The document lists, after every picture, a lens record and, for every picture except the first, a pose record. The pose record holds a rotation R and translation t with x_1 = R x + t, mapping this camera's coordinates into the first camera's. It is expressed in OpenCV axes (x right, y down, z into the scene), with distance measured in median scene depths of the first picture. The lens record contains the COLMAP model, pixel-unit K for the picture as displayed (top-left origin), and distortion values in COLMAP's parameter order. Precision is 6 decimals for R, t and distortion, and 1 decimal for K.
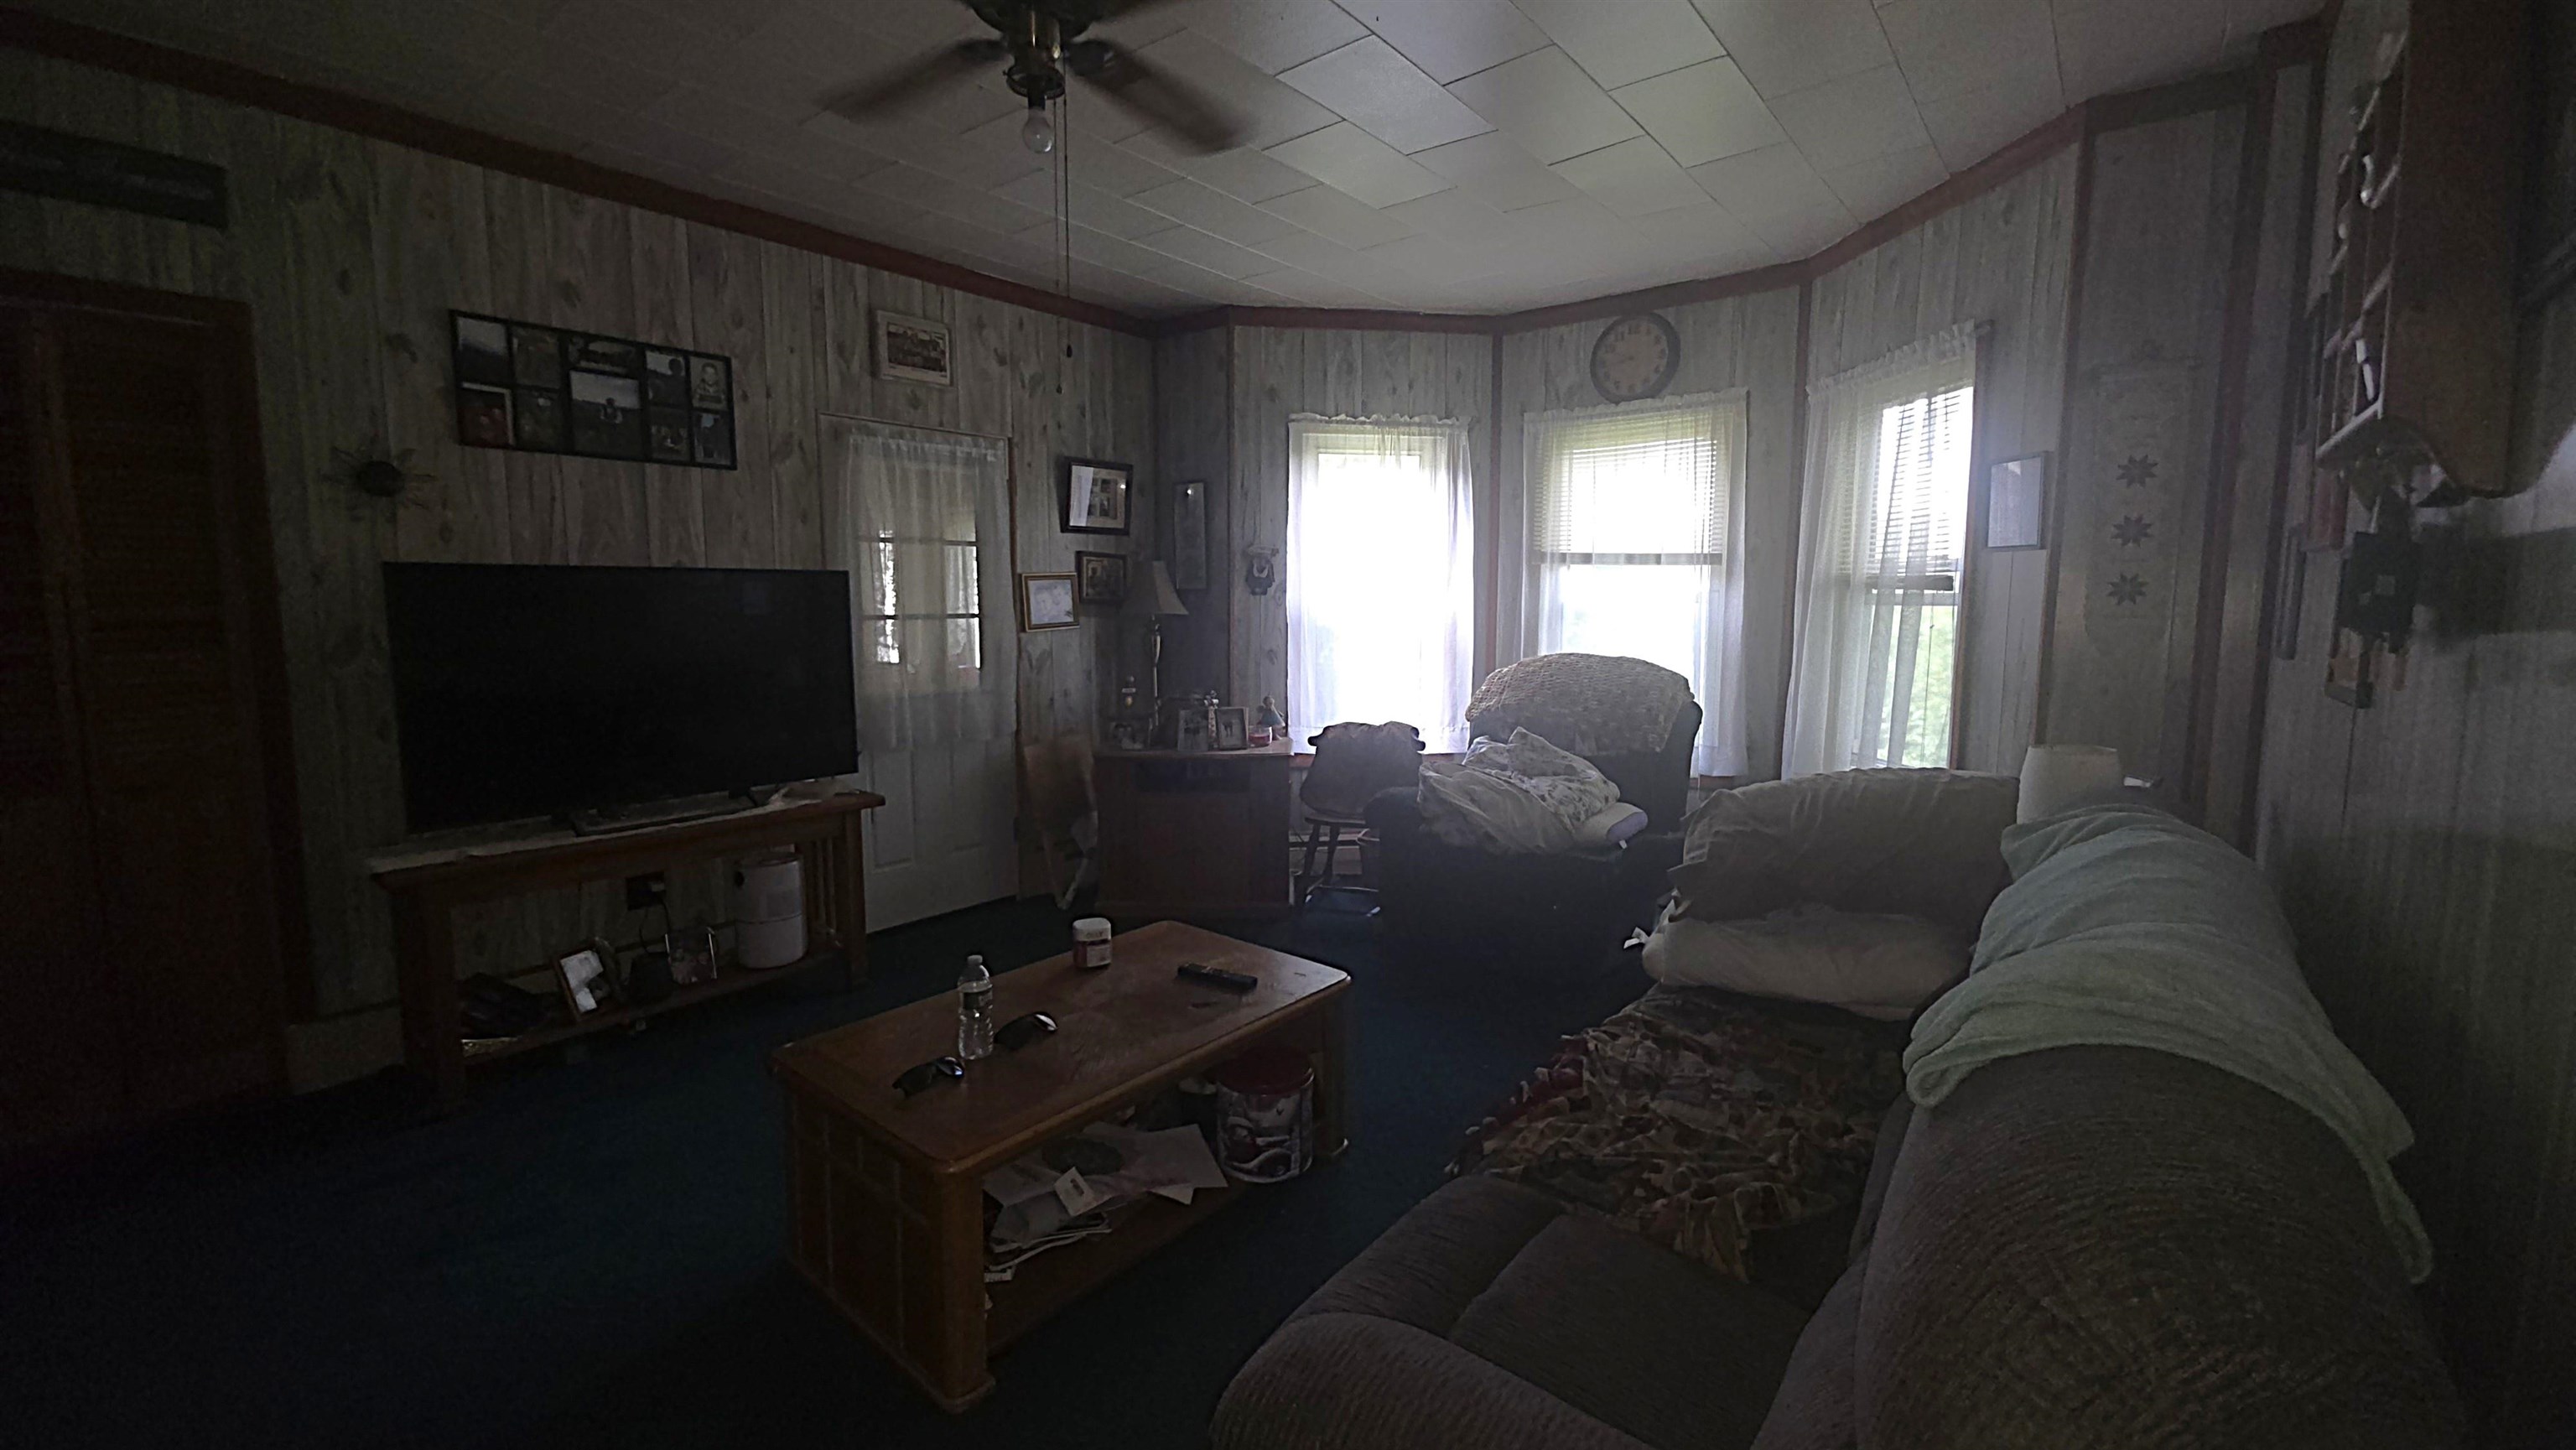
lens RADIAL K [[1022.7, 0, 1288.0], [0, 1022.7, 725.0], [0, 0, 1]] dist [0.001200, -0.005004]
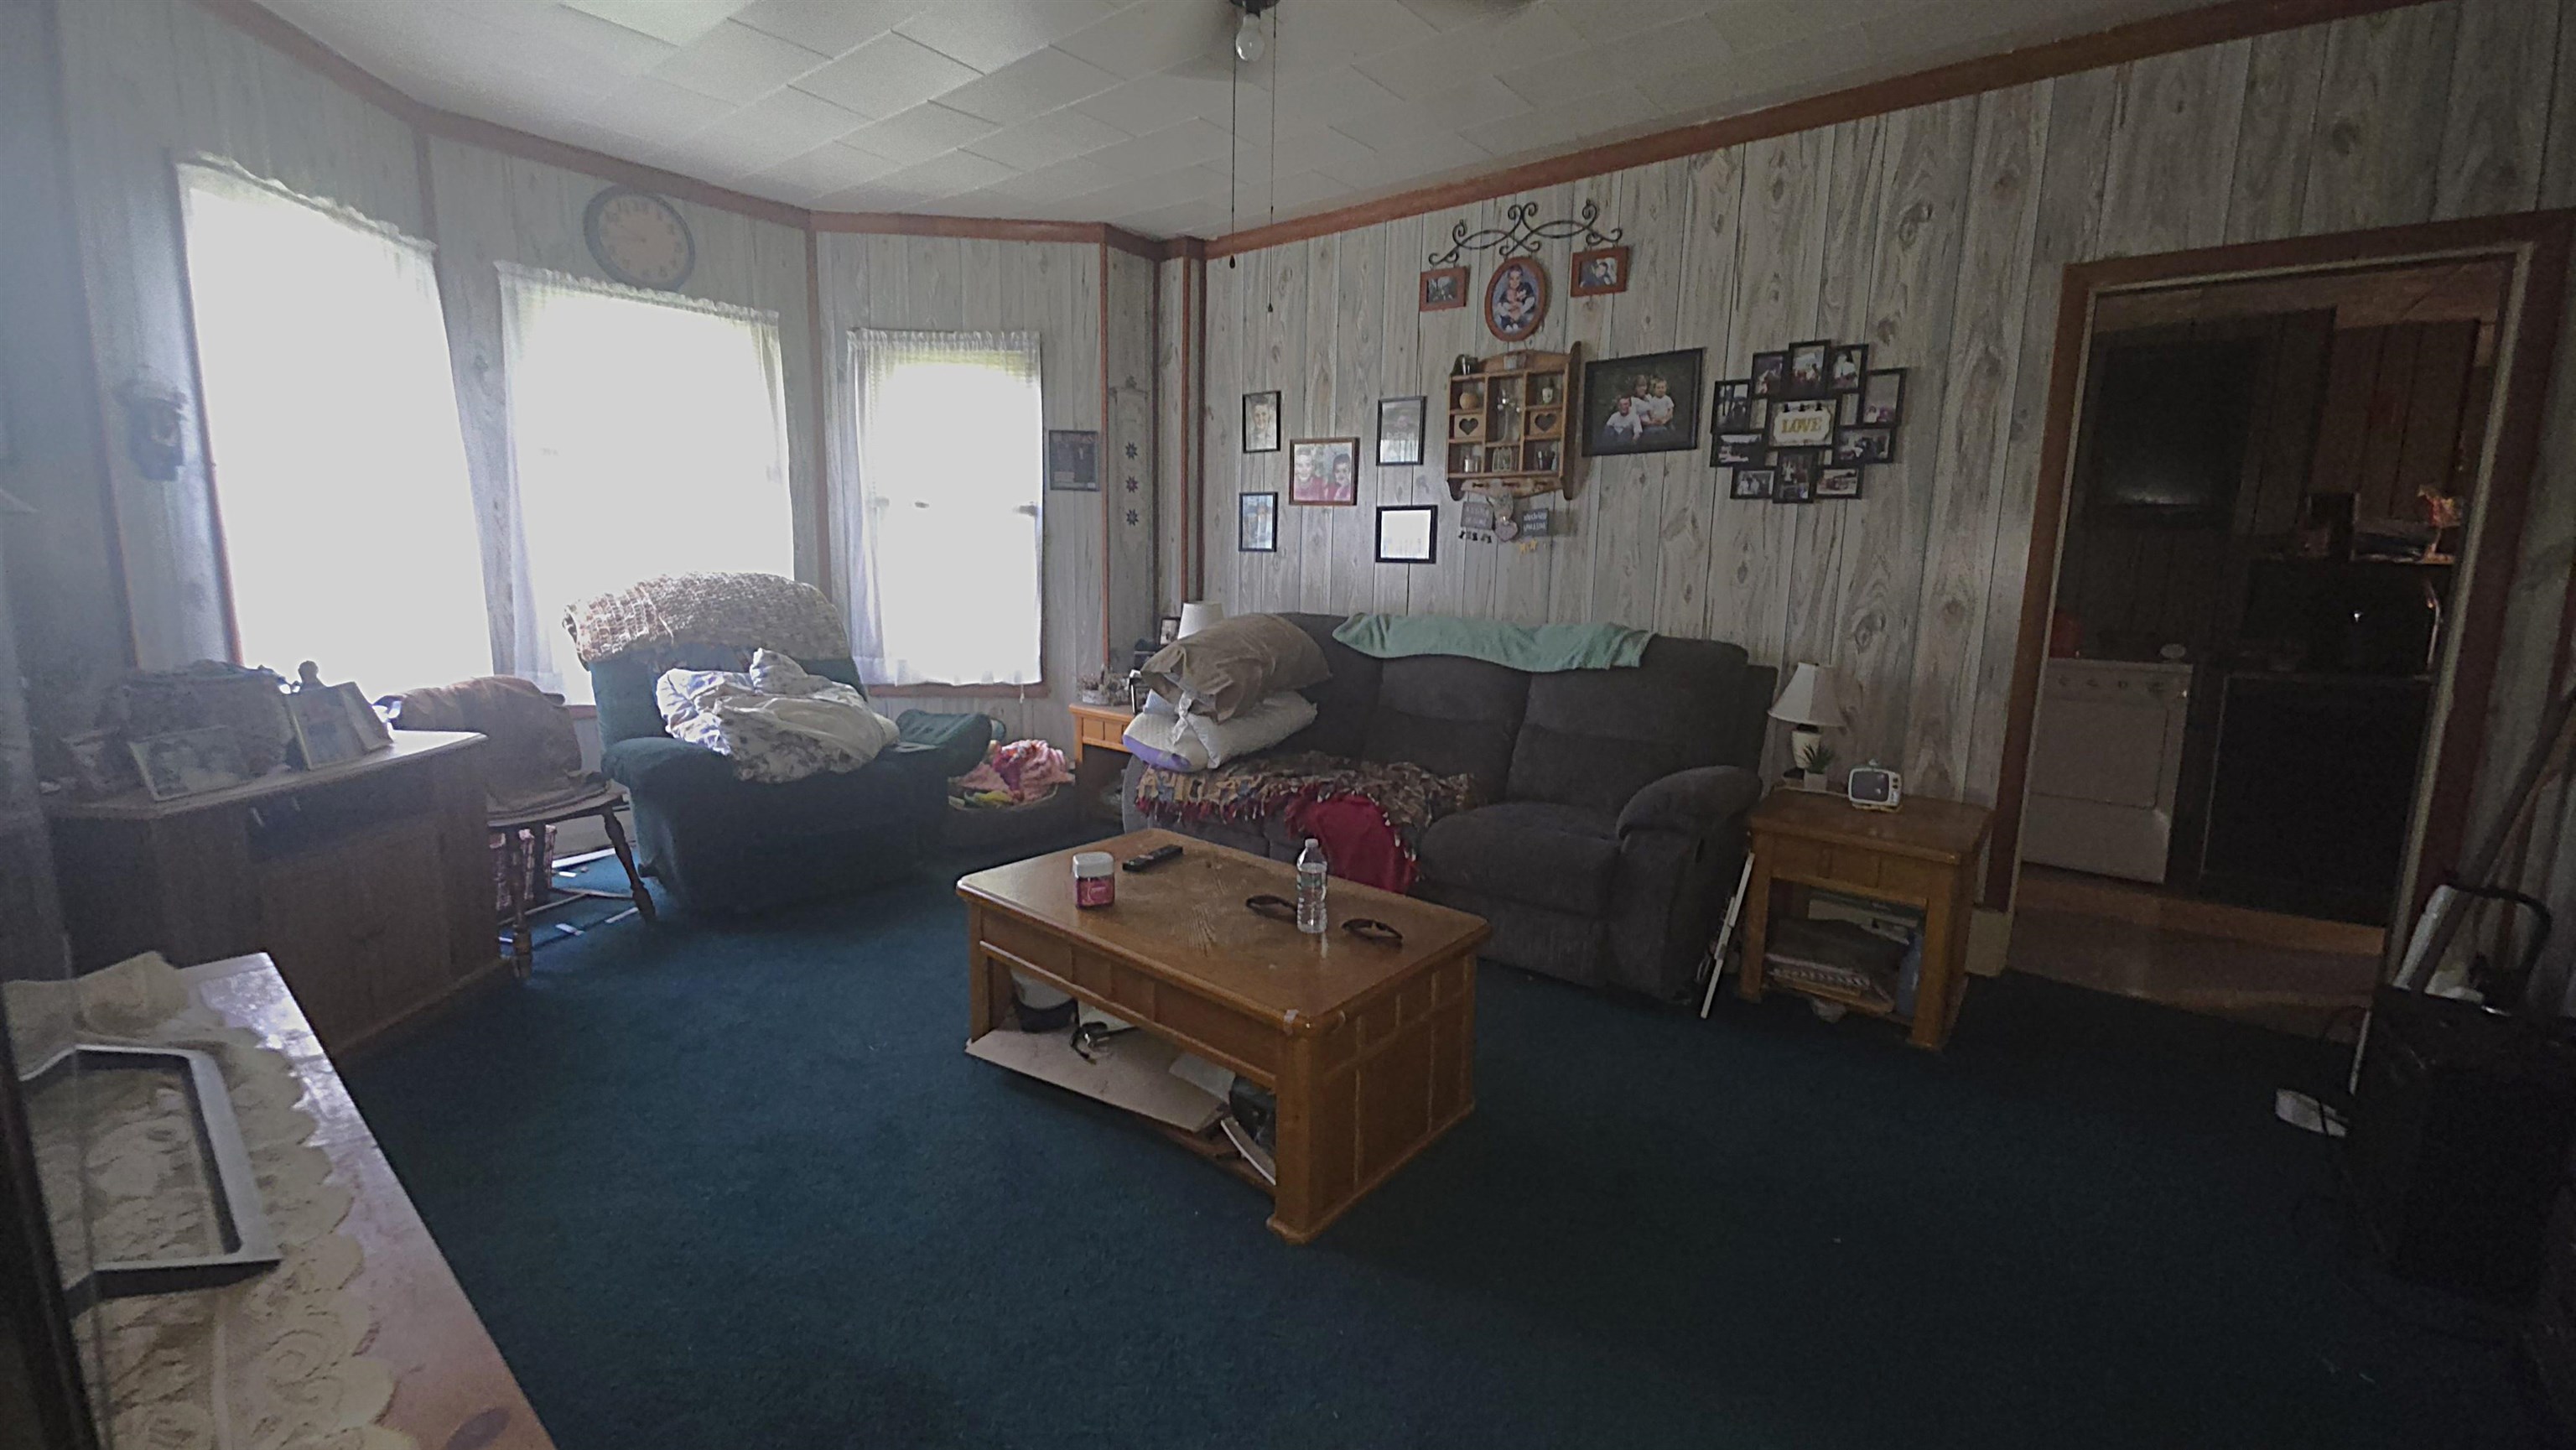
lens RADIAL K [[1022.7, 0, 1288.0], [0, 1022.7, 725.0], [0, 0, 1]] dist [0.001200, -0.005004]
pose [[0.003321, -0.178194, 0.983990, -0.649401], [0.099292, 0.979191, 0.176990, -0.044140], [-0.995053, 0.097115, 0.020945, 0.476685]]
